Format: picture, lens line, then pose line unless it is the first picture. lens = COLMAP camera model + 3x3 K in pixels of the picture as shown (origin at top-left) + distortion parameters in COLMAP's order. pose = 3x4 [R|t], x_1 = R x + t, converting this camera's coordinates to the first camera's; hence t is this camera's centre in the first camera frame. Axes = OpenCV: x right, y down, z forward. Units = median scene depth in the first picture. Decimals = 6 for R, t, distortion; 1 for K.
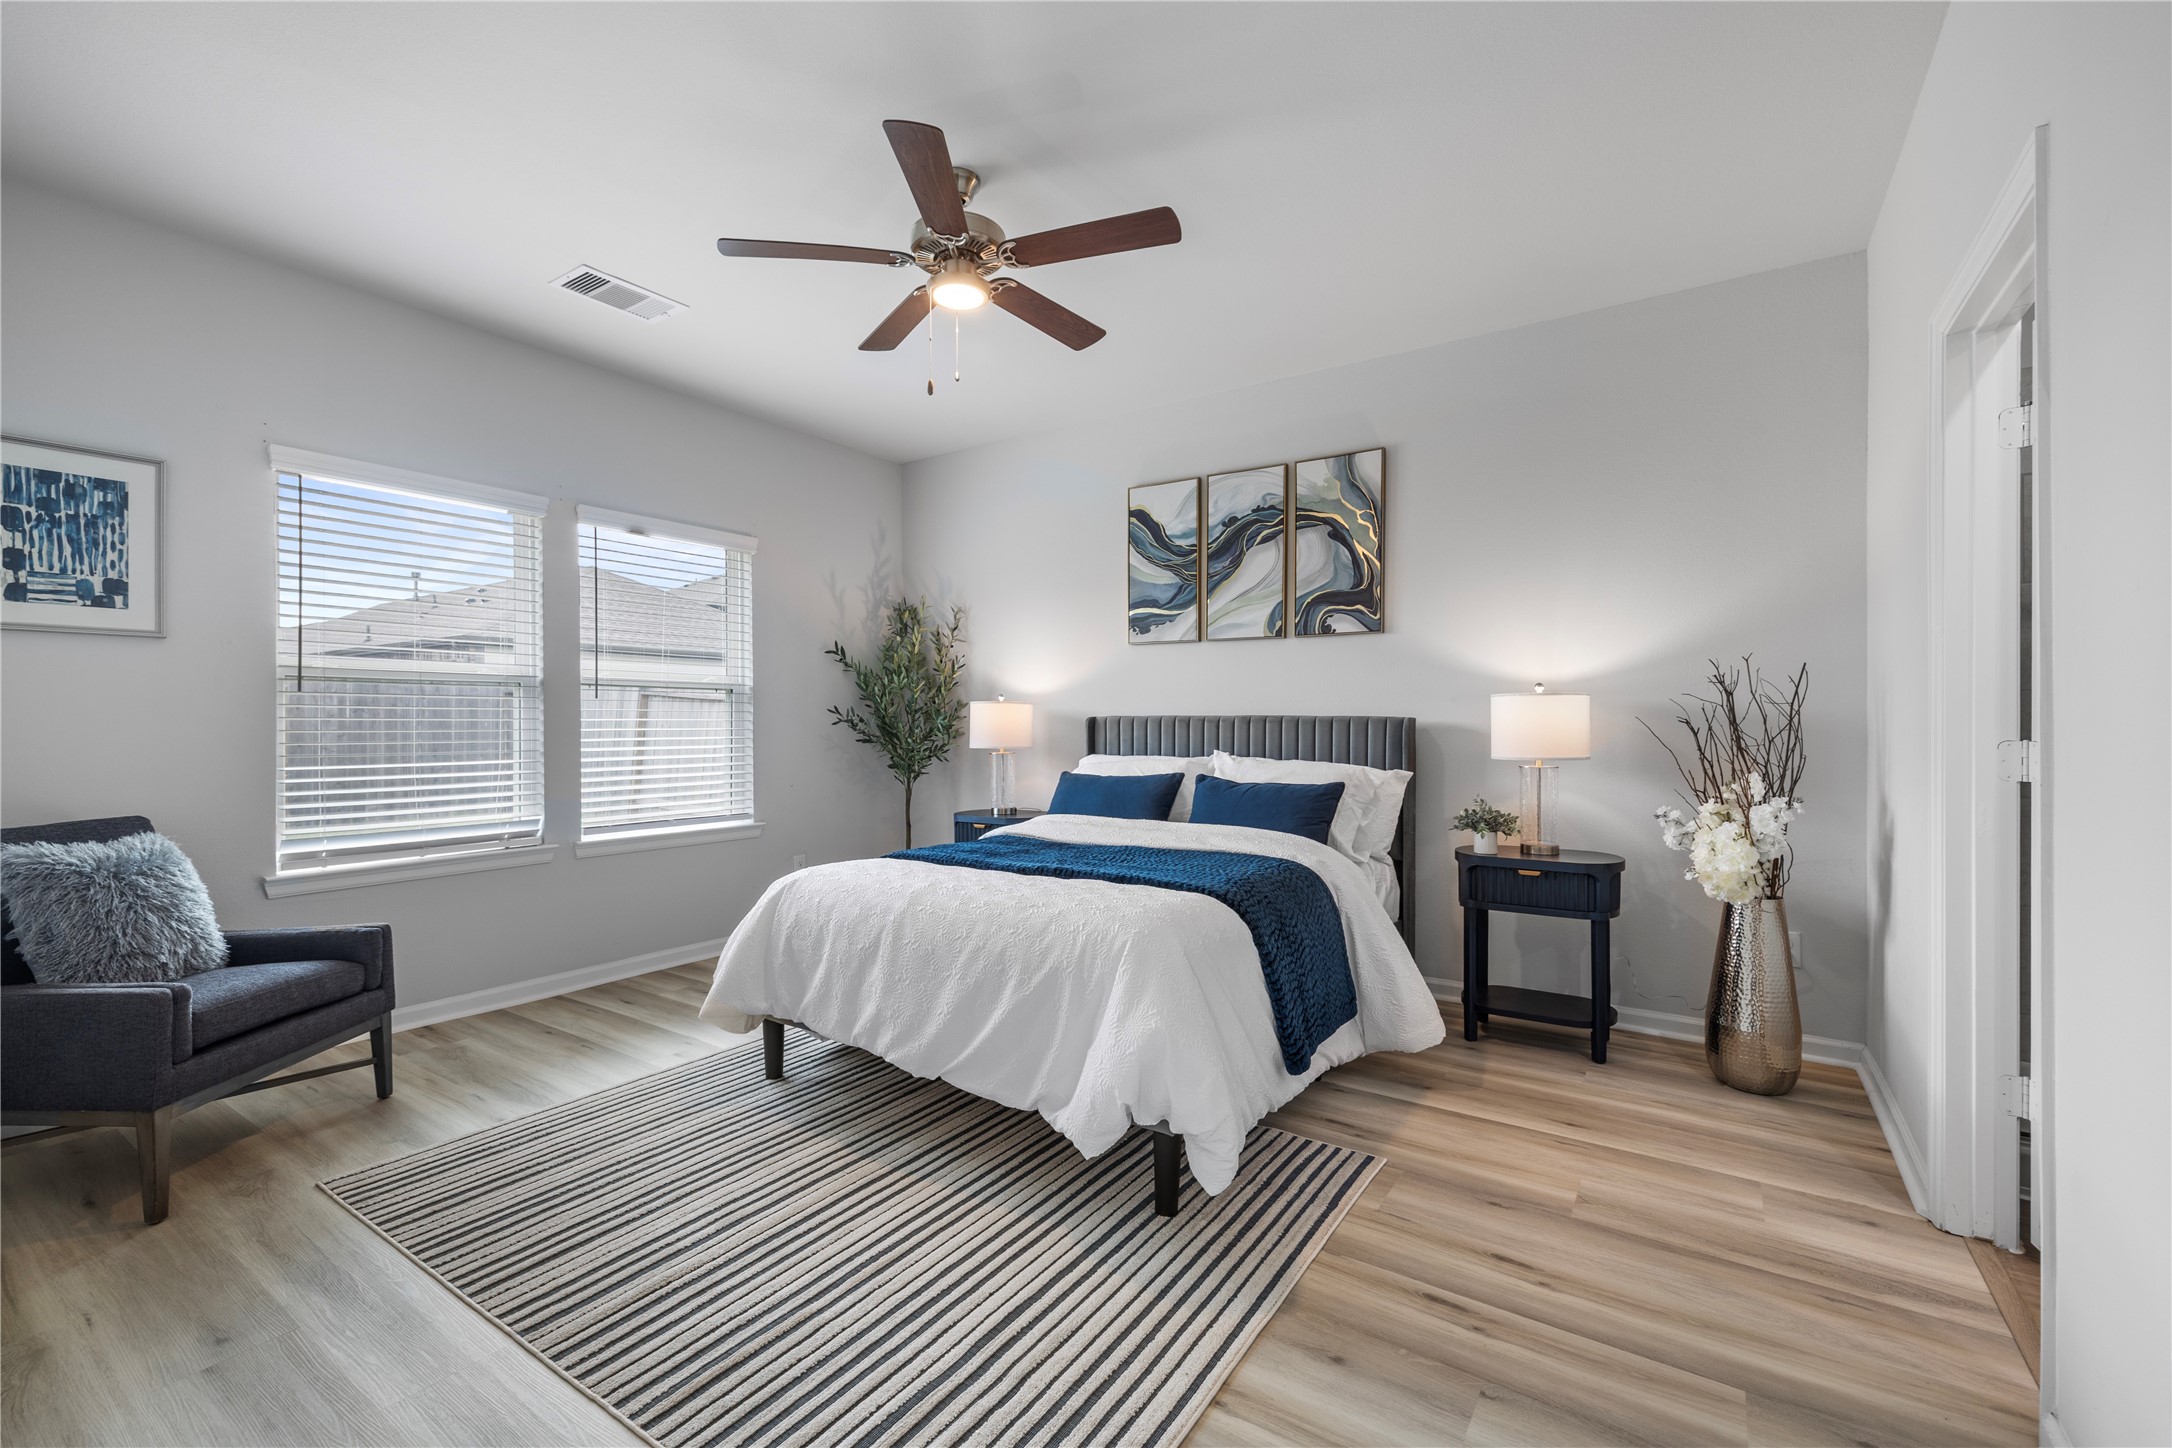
lens RADIAL K [[916.2, 0, 1086.0], [0, 916.2, 724.0], [0, 0, 1]] dist [0.000473, 0.000248]
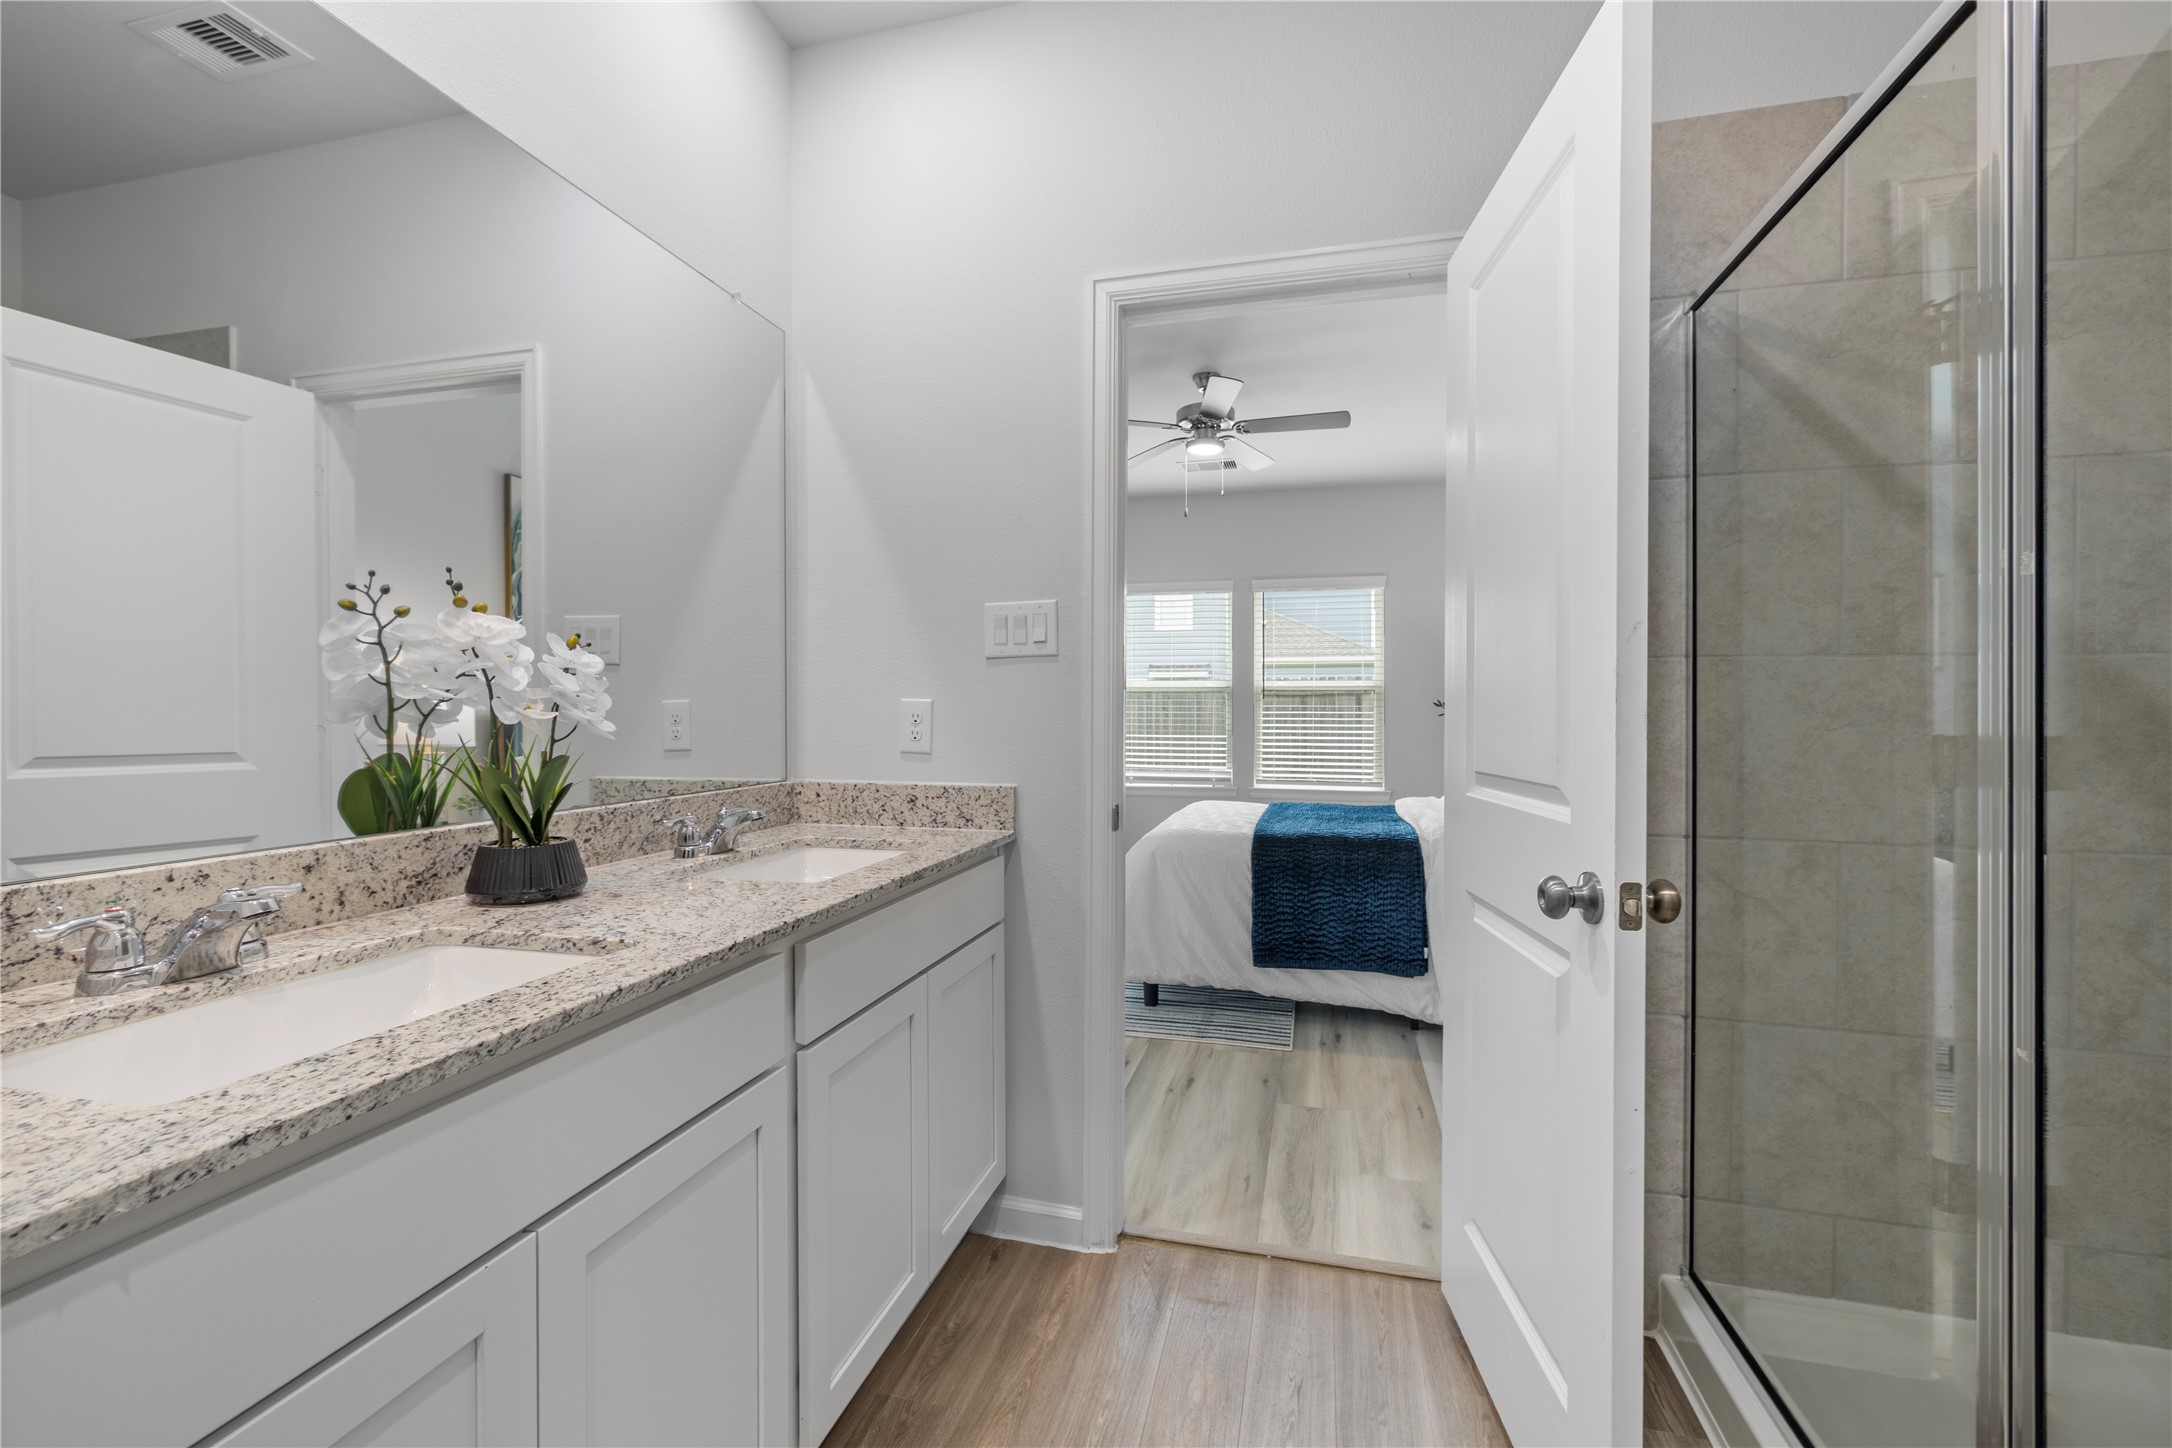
lens RADIAL K [[916.2, 0, 1086.0], [0, 916.2, 724.0], [0, 0, 1]] dist [0.000473, 0.000248]
pose [[0.338574, 0.013427, -0.940844, 1.420736], [-0.005569, 0.999909, 0.012266, -0.003453], [0.940923, 0.001086, 0.338618, 0.277909]]
